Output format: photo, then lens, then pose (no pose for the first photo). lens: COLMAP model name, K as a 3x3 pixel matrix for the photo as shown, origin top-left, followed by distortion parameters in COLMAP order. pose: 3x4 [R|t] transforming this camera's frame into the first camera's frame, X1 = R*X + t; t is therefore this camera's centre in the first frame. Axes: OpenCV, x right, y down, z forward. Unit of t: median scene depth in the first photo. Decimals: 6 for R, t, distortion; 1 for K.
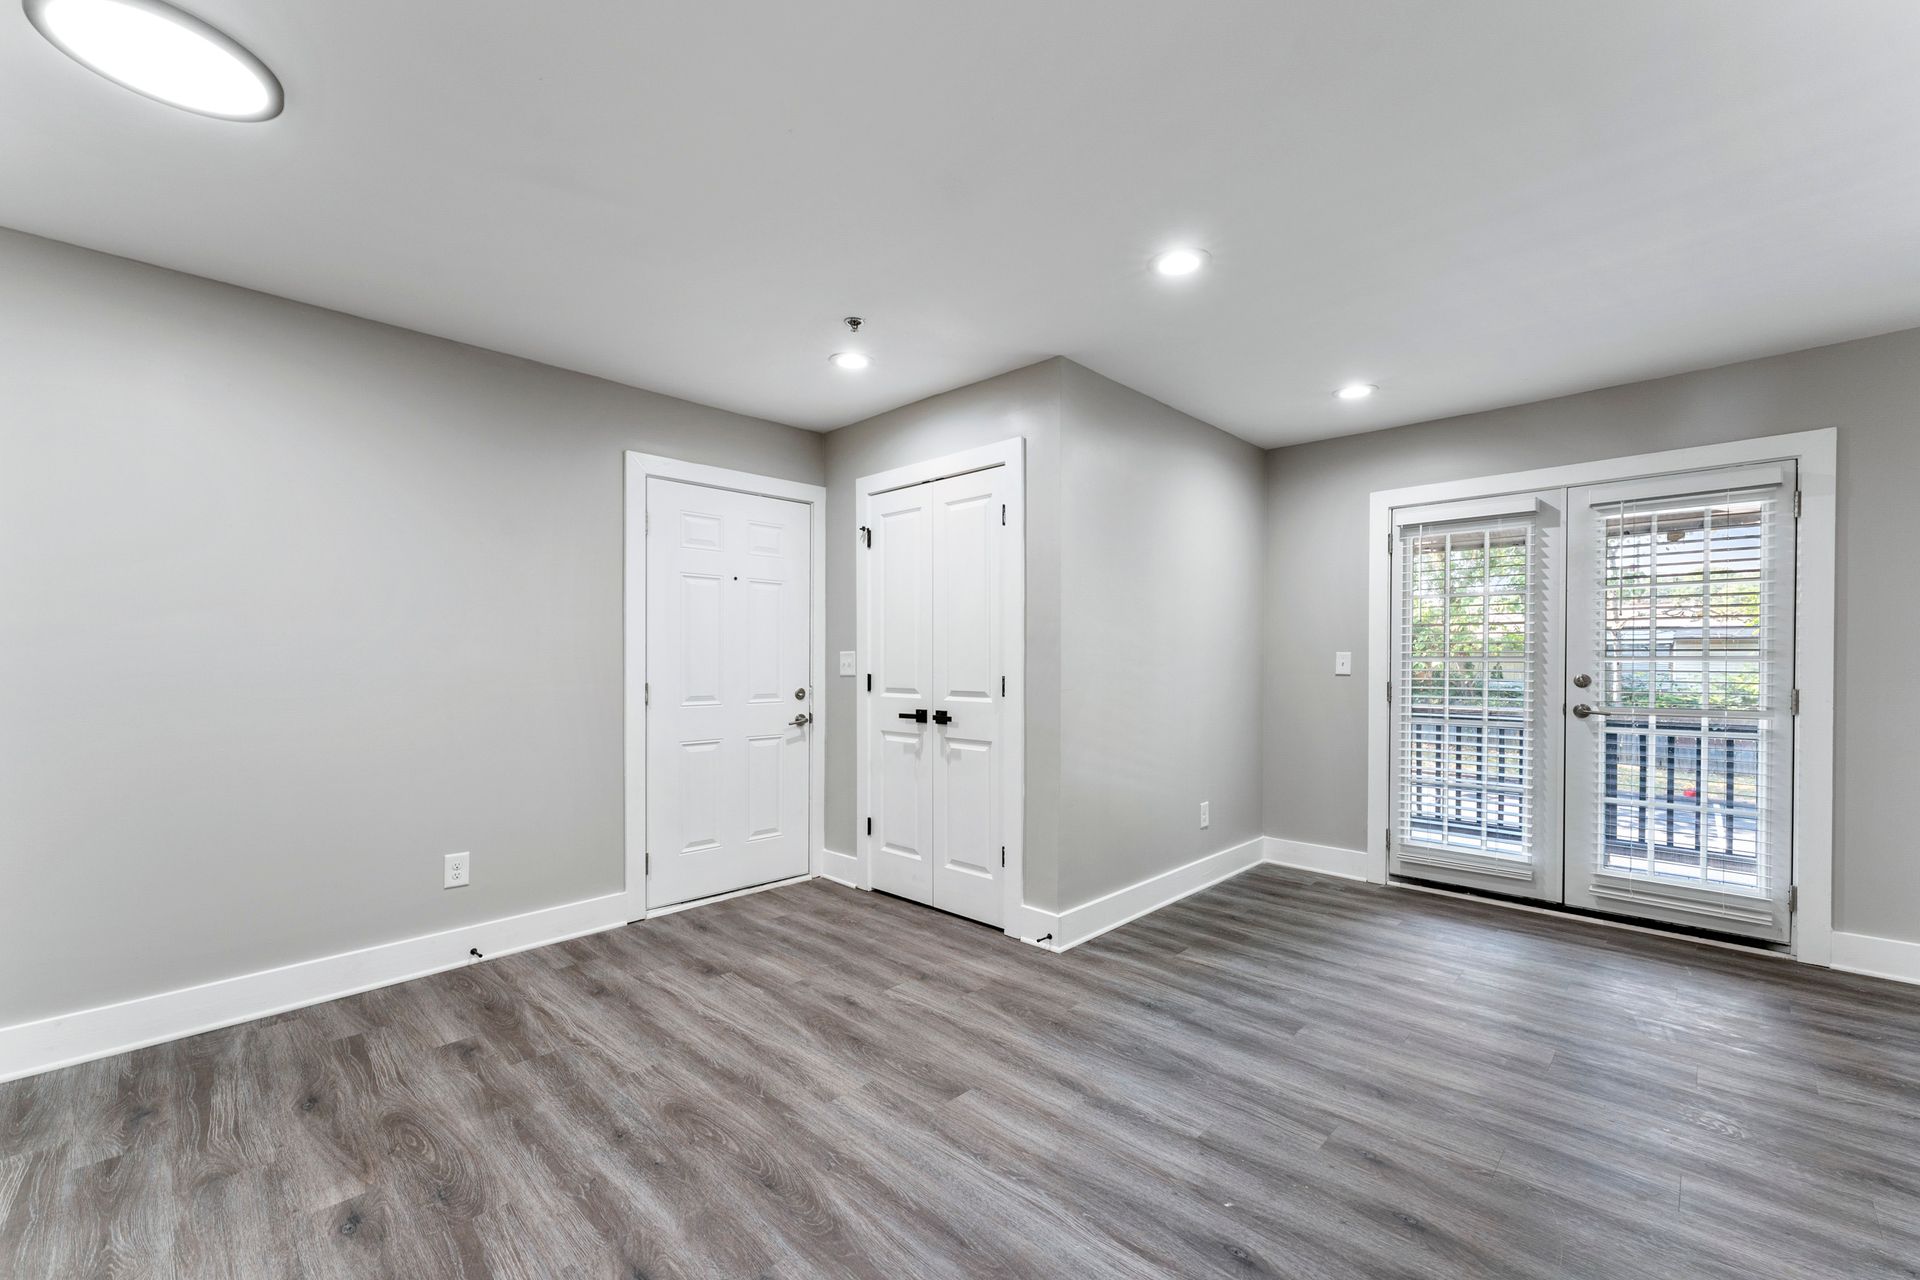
lens RADIAL K [[768.1, 0, 944.1], [0, 768.1, 673.2], [0, 0, 1]] dist [-0.002374, 0.000642]
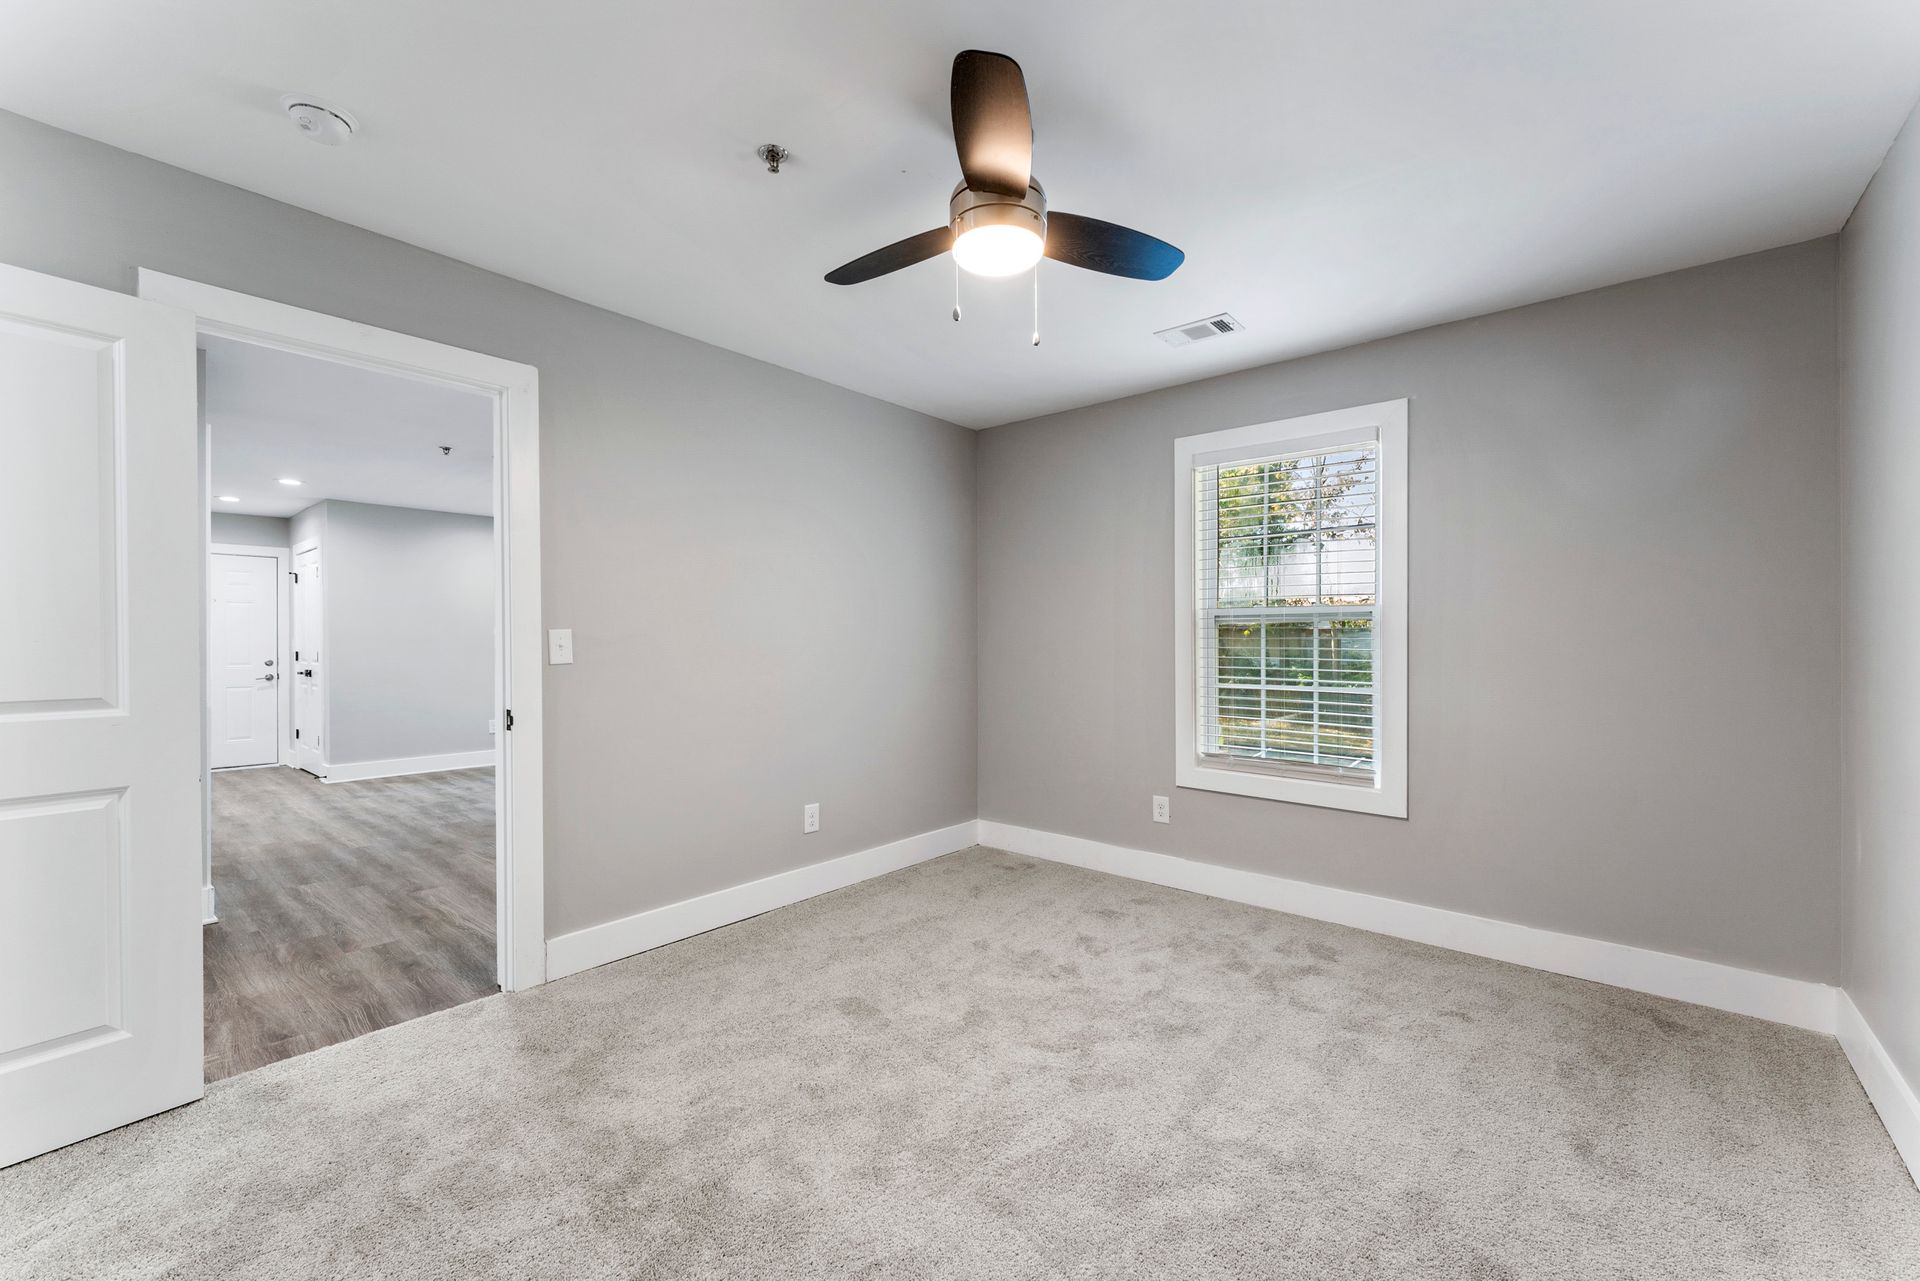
lens RADIAL K [[768.1, 0, 949.4], [0, 768.1, 640.2], [0, 0, 1]] dist [-0.002374, 0.000642]
pose [[0.997044, -0.004325, 0.076713, 1.734904], [0.005583, 0.999853, -0.016193, 0.017264], [-0.076632, 0.016574, 0.996922, -1.258629]]
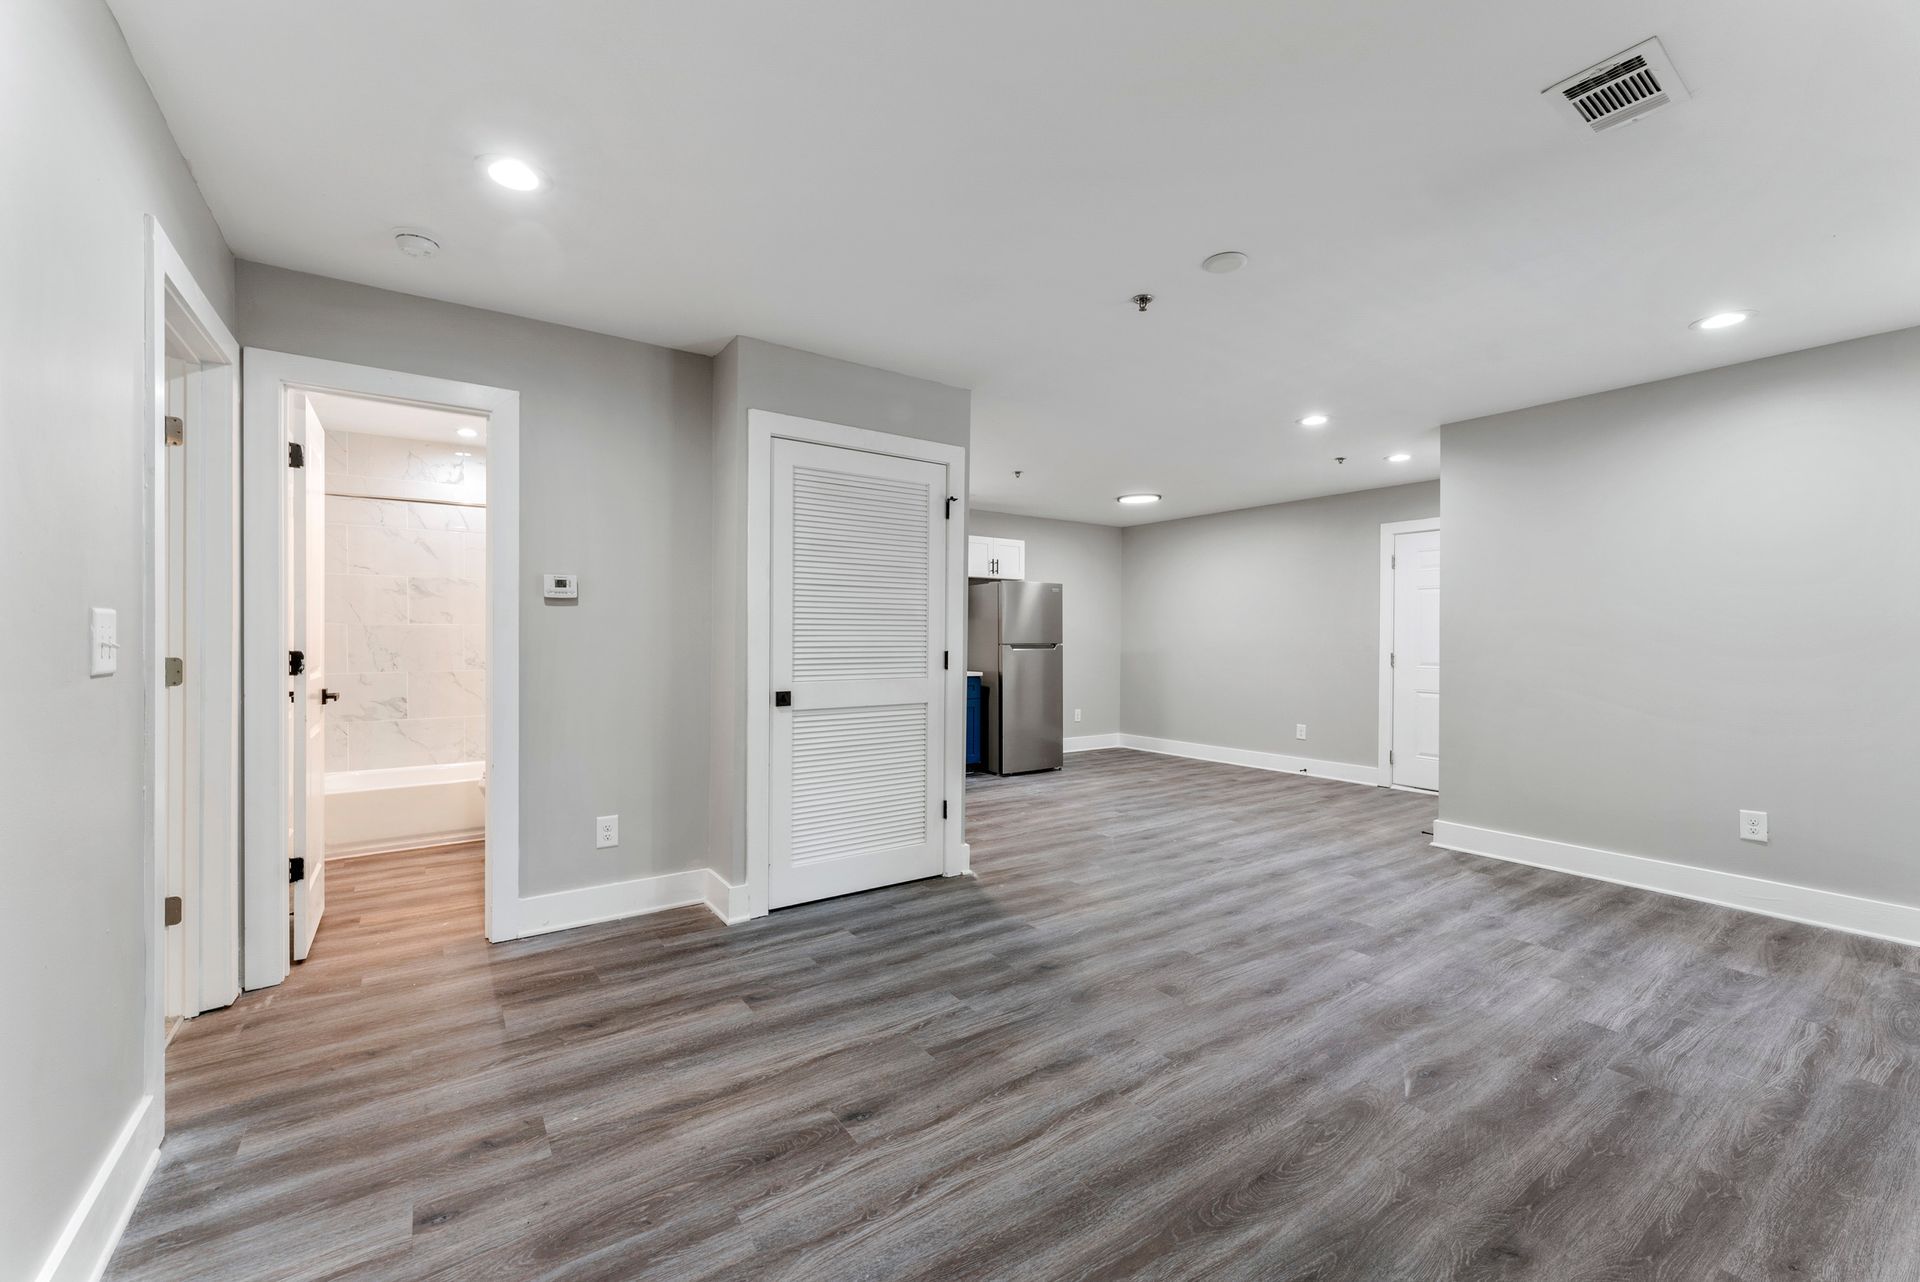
lens RADIAL K [[768.1, 0, 953.0], [0, 768.1, 649.9], [0, 0, 1]] dist [-0.002374, 0.000642]
pose [[-0.178119, 0.013424, -0.983917, 1.751506], [-0.020321, 0.999644, 0.017318, -0.004941], [0.983799, 0.023079, -0.177783, 0.384105]]
